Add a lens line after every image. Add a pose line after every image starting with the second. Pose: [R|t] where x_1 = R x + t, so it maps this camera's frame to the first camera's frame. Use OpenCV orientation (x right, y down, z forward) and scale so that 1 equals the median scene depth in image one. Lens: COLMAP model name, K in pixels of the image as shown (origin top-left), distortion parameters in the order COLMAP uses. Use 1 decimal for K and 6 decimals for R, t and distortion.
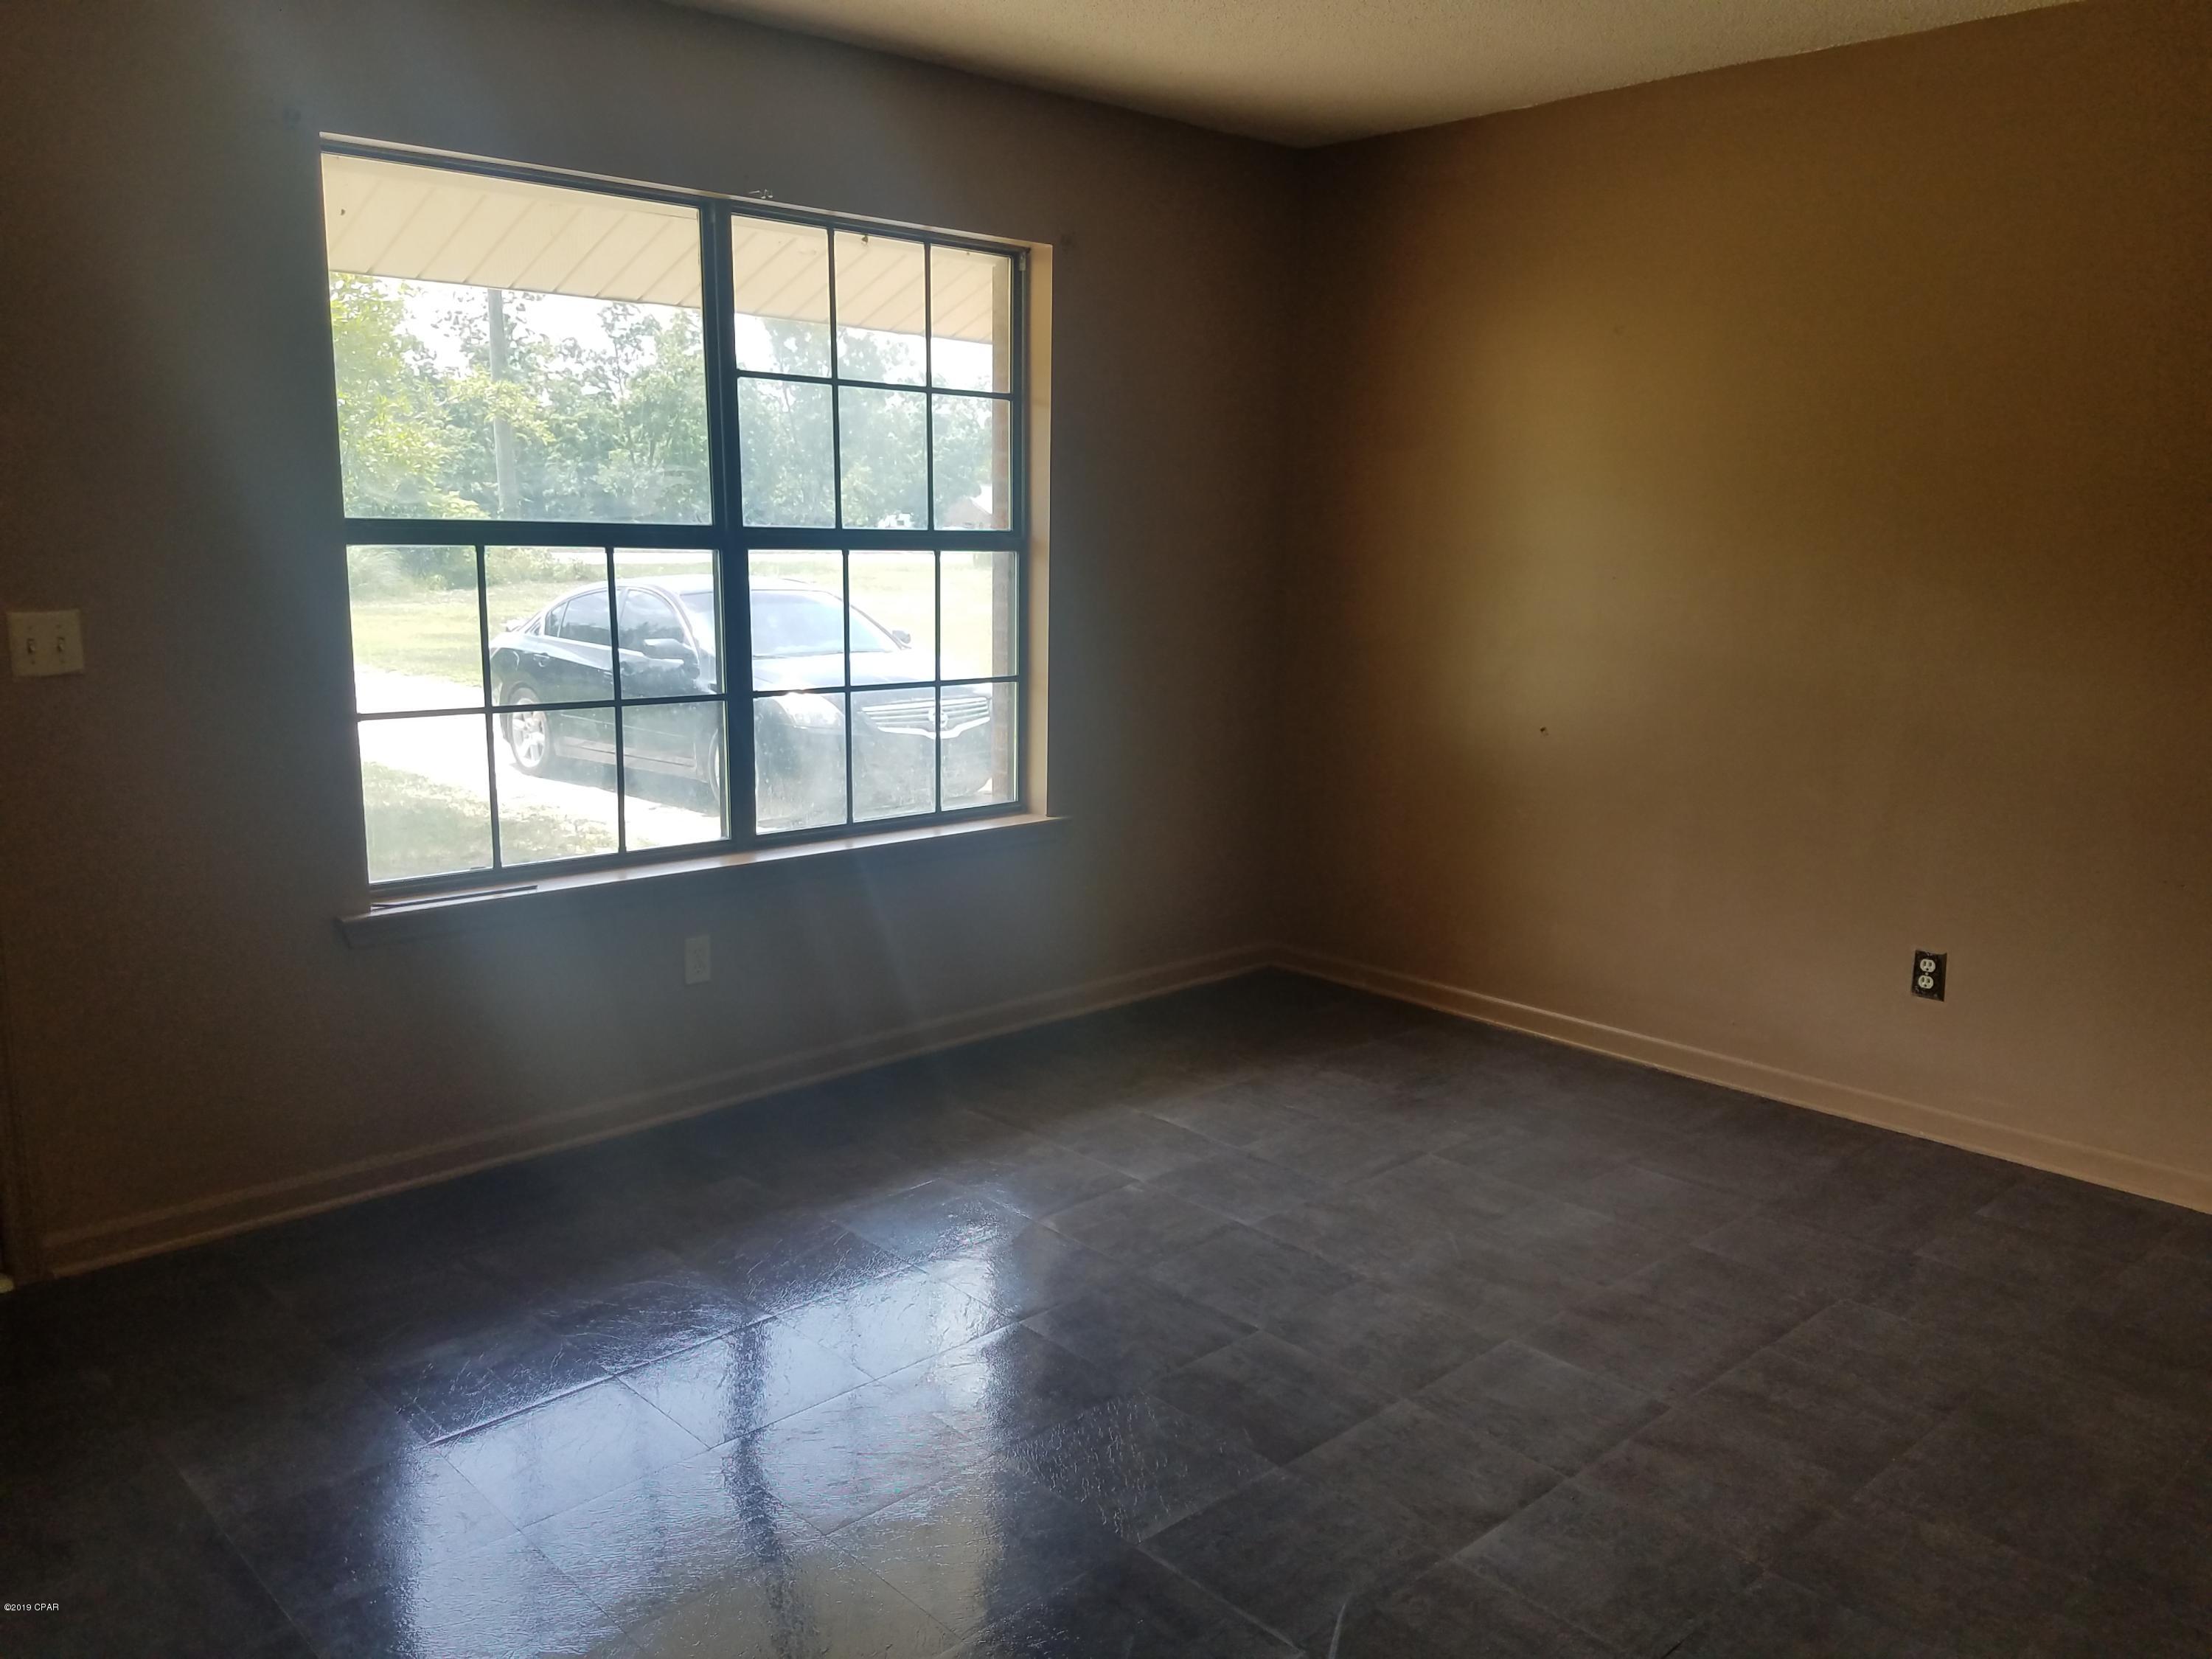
lens RADIAL K [[1649.6, 0, 1106.0], [0, 1649.6, 829.5], [0, 0, 1]] dist [0.003407, -0.001983]
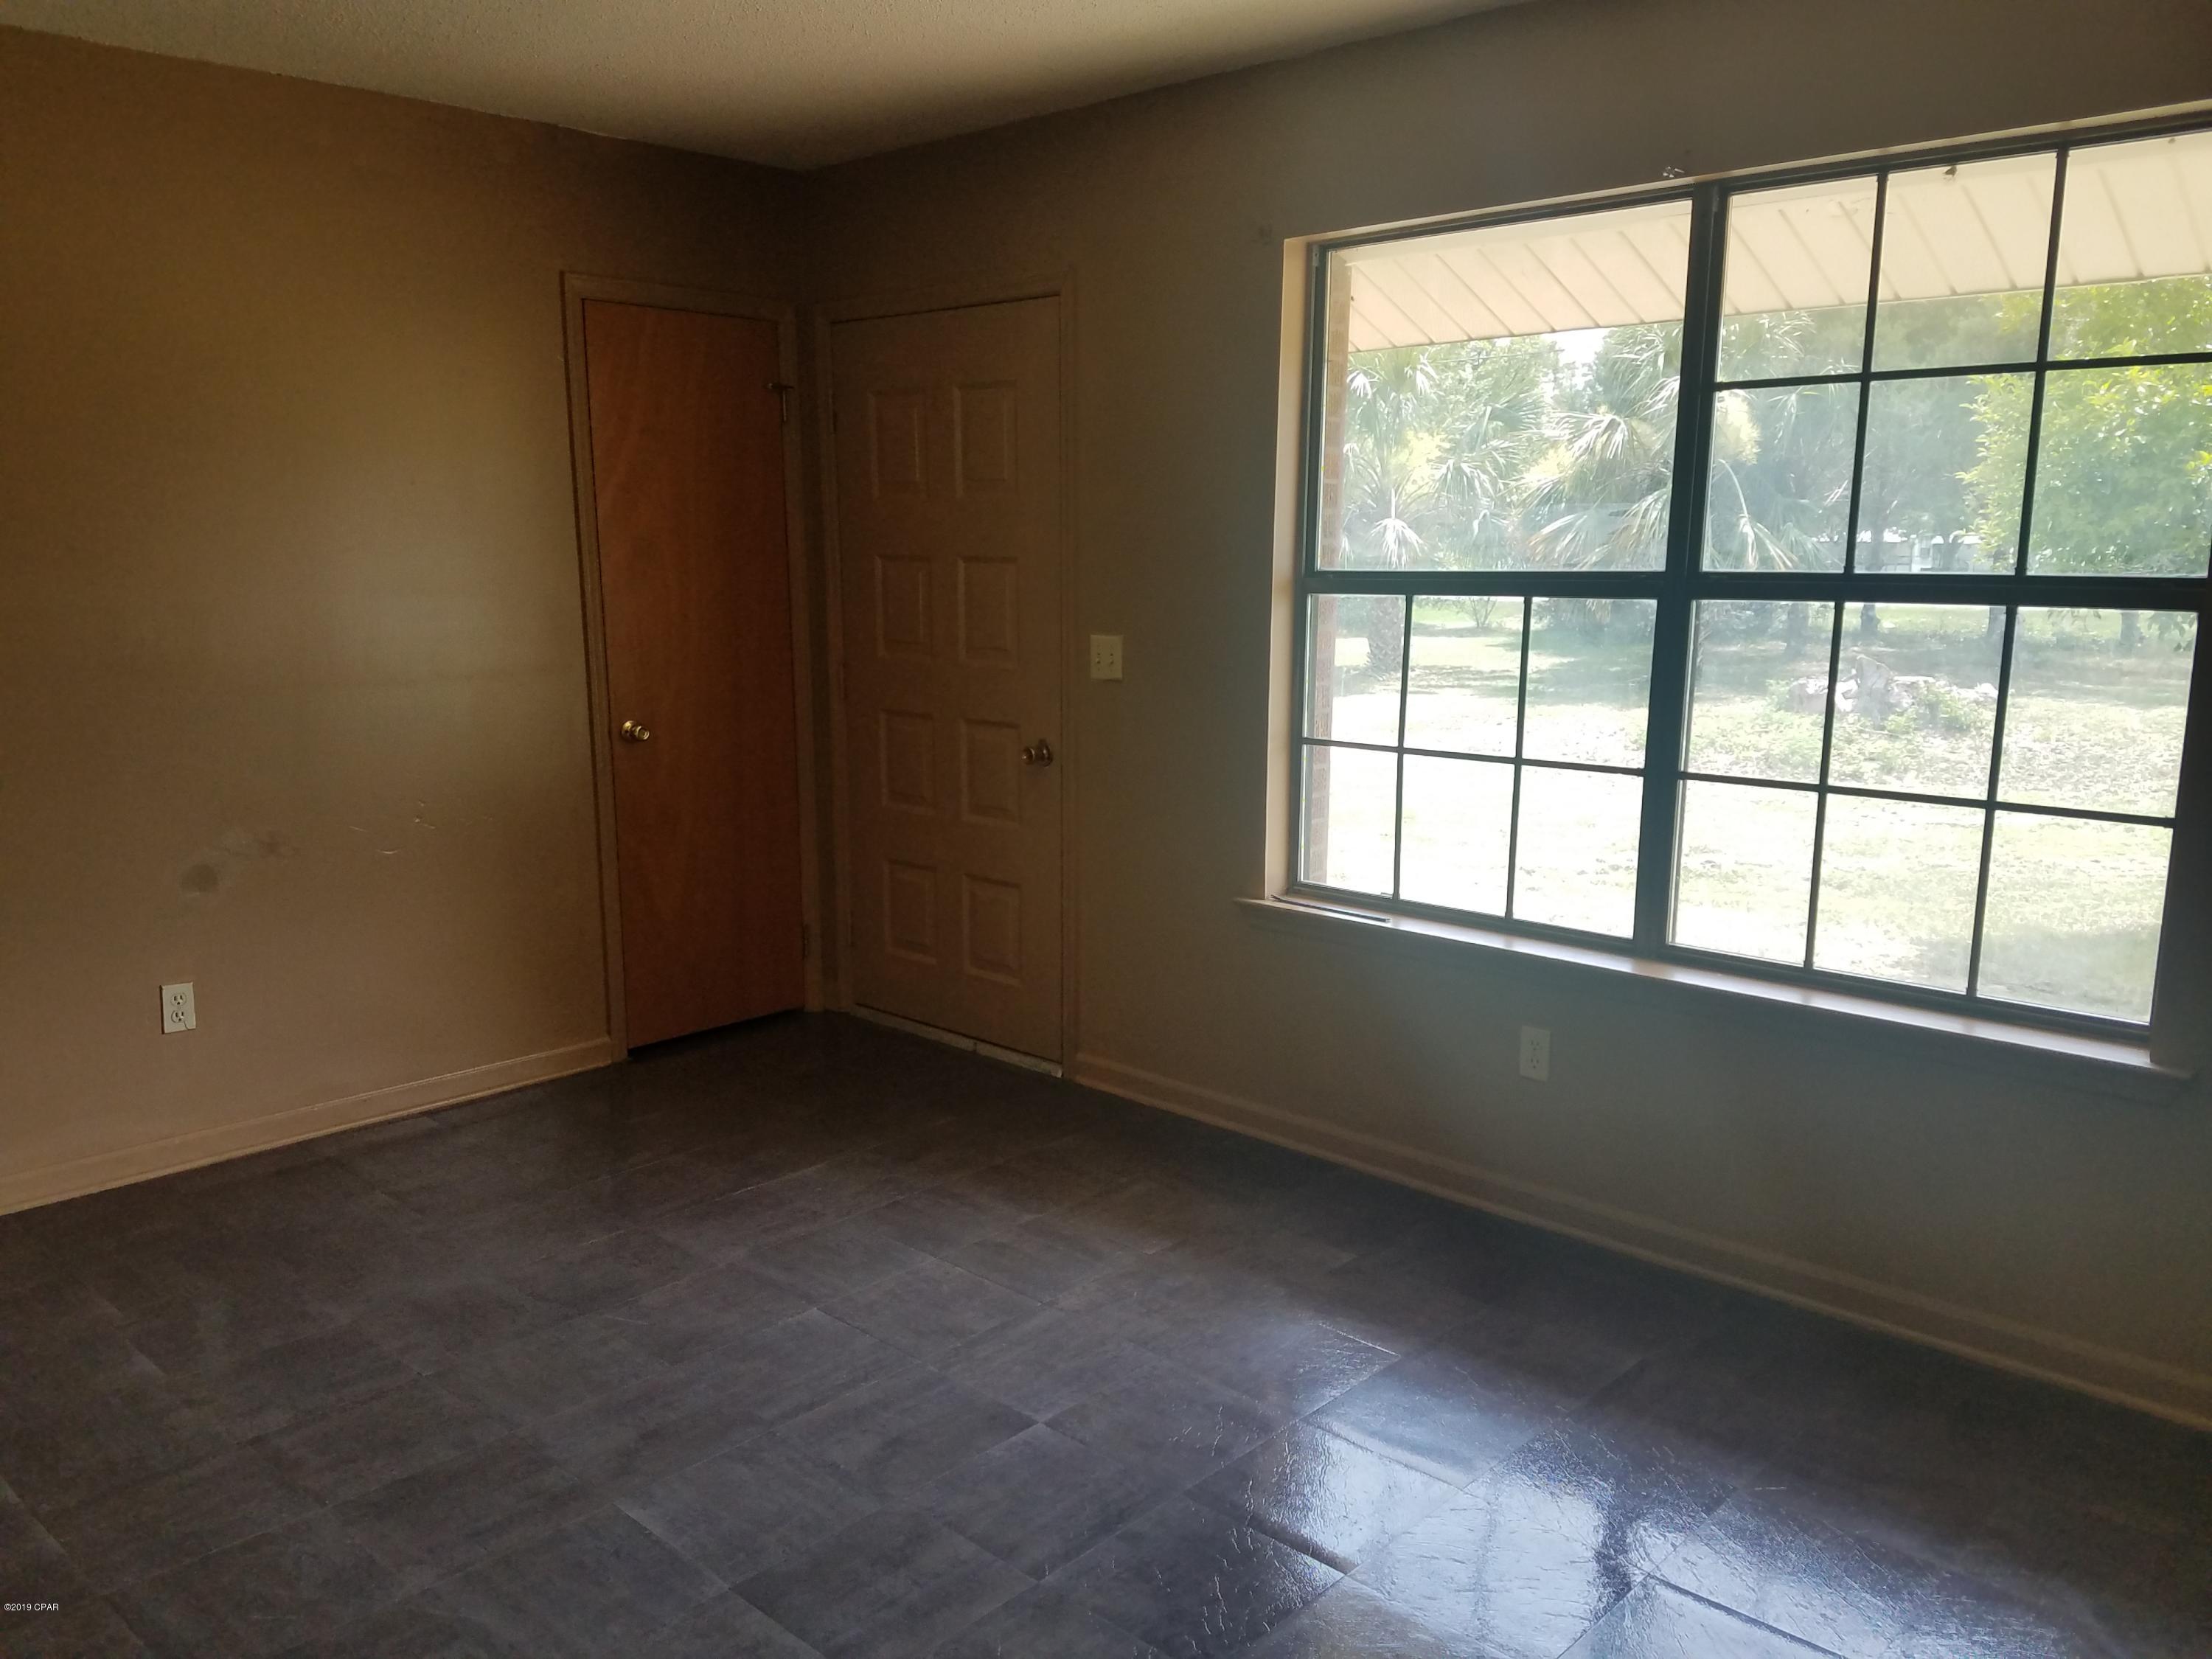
lens RADIAL K [[1683.3, 0, 1106.0], [0, 1683.3, 829.5], [0, 0, 1]] dist [-0.004751, -0.007060]
pose [[0.062684, 0.154360, -0.986024, 0.872796], [-0.190262, 0.971697, 0.140022, -0.172325], [0.979730, 0.178826, 0.090279, 0.942292]]
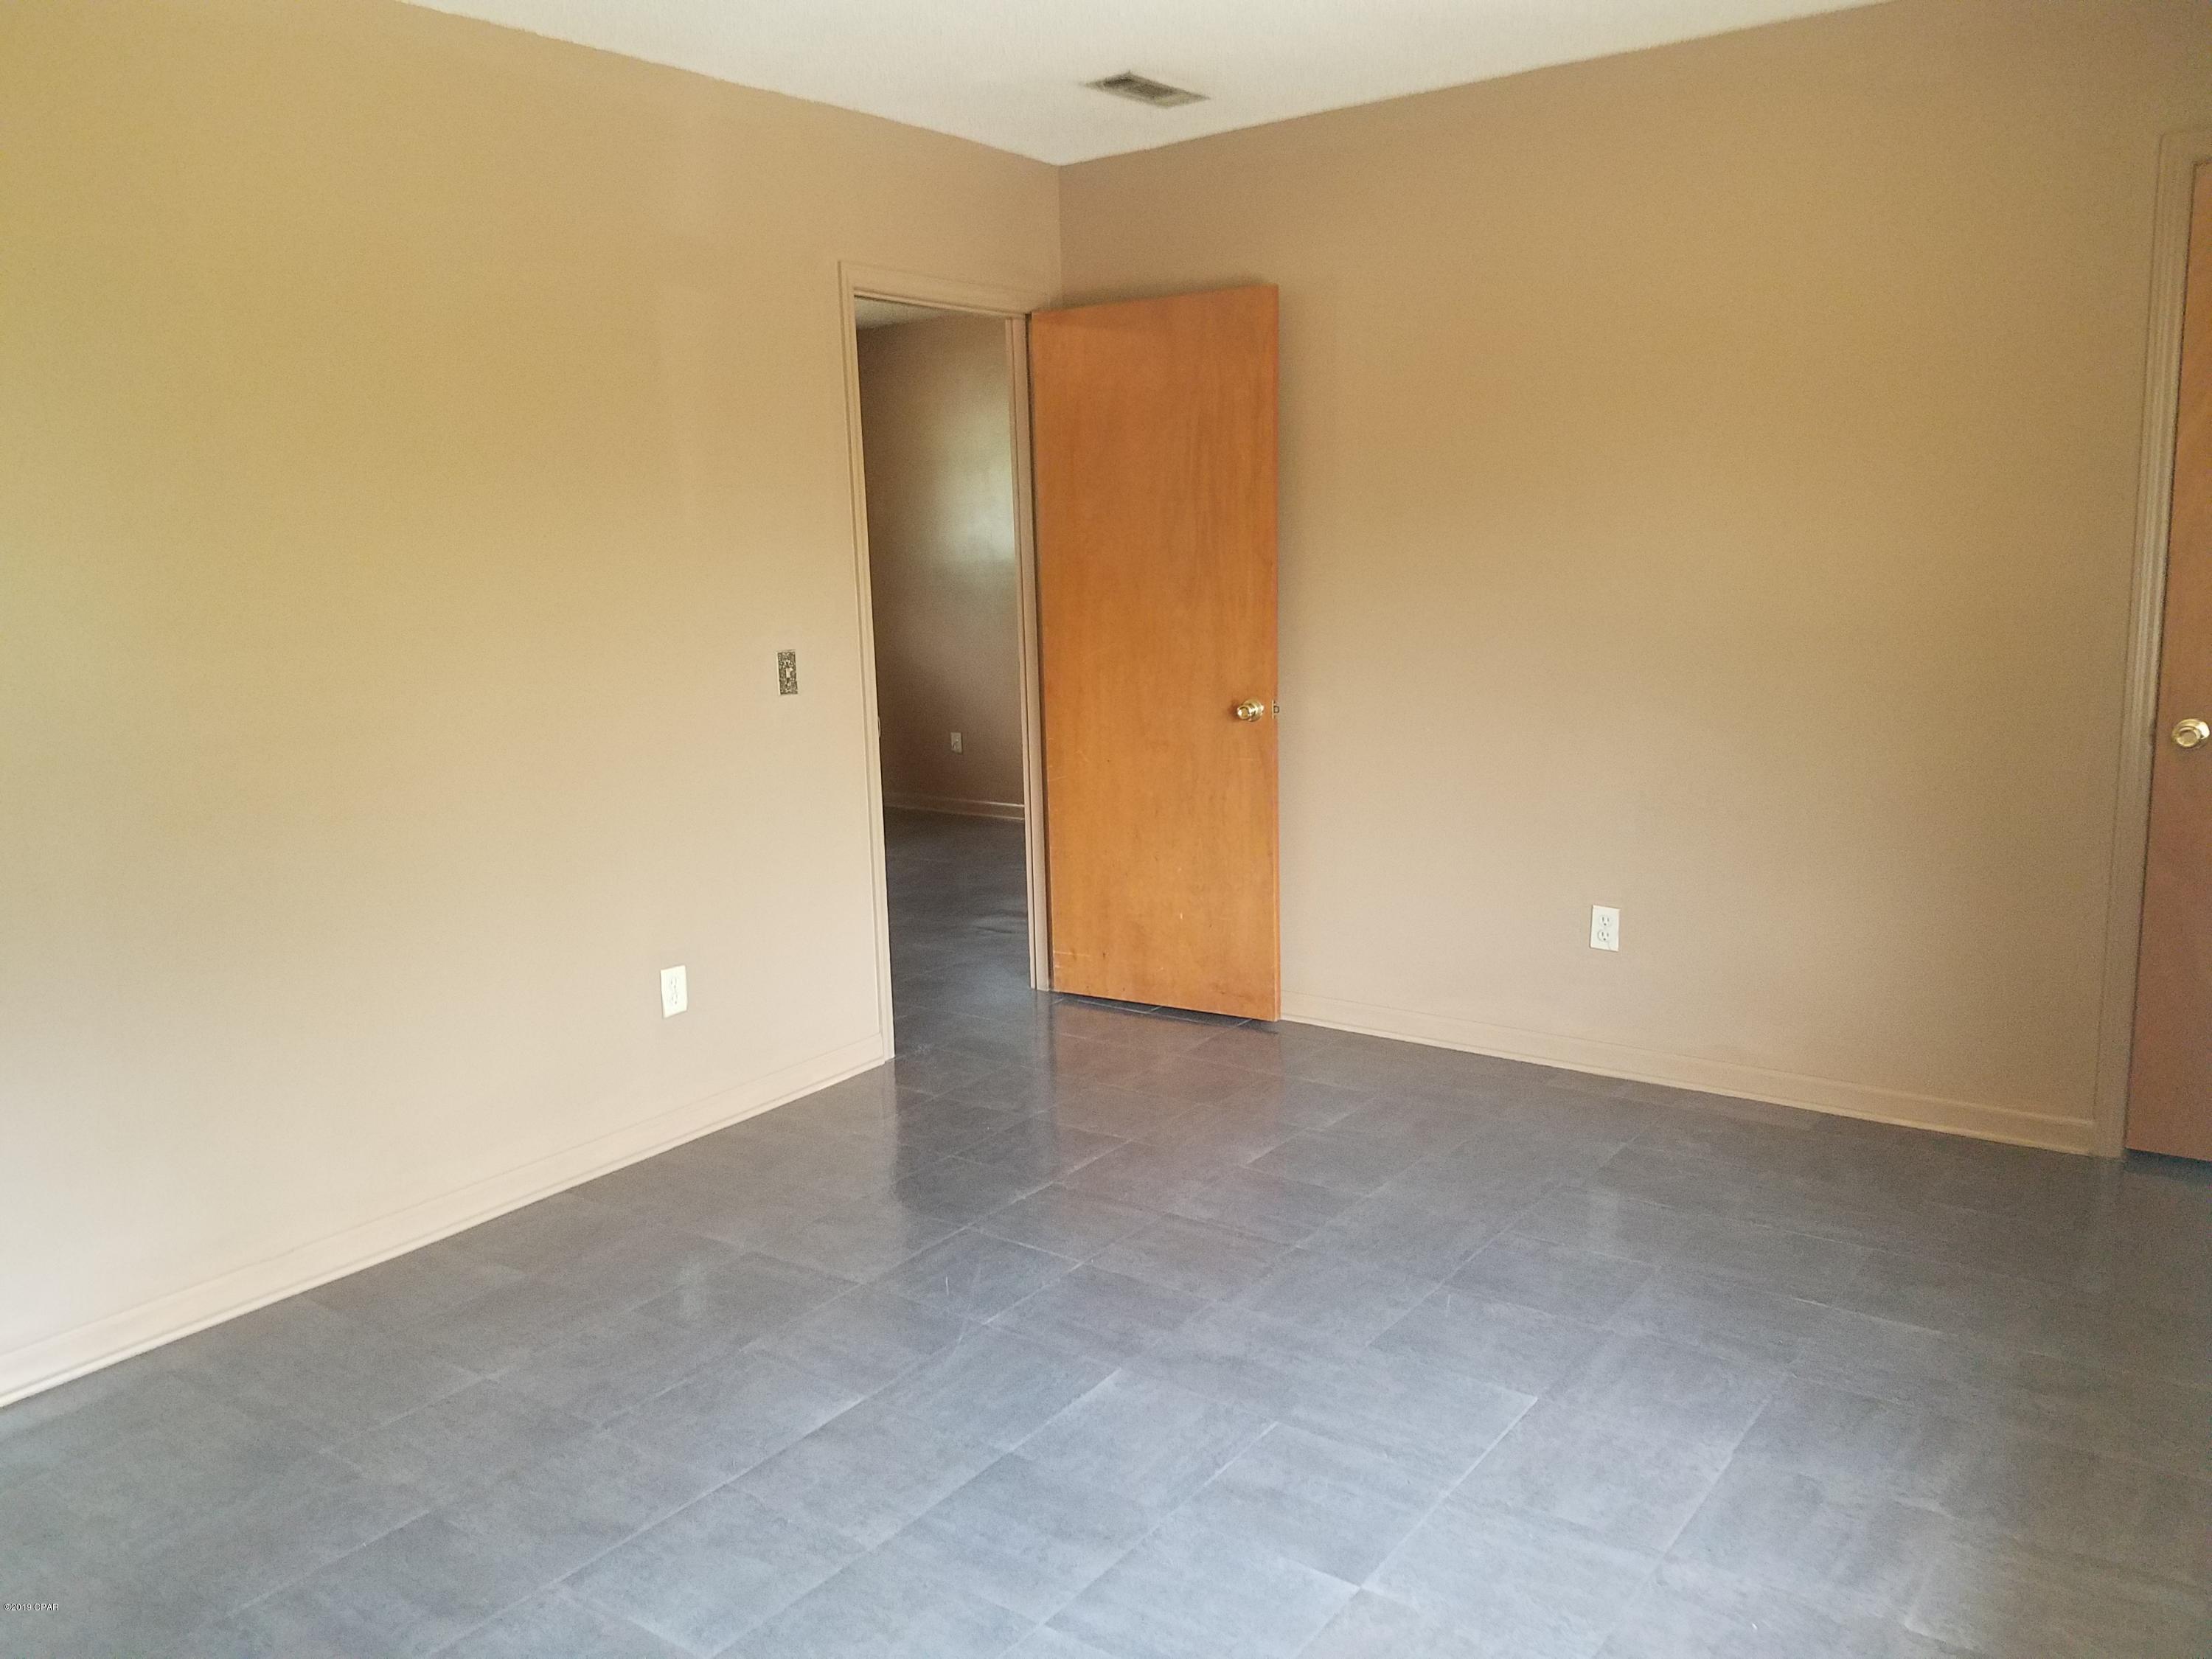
lens RADIAL K [[1655.9, 0, 1076.3], [0, 1655.9, 824.5], [0, 0, 1]] dist [0.212145, -0.288959]
pose [[-0.984039, 0.051454, -0.170351, 0.201921], [-0.012343, 0.935244, 0.353789, -0.325267], [0.177523, 0.350245, -0.919681, 1.667920]]
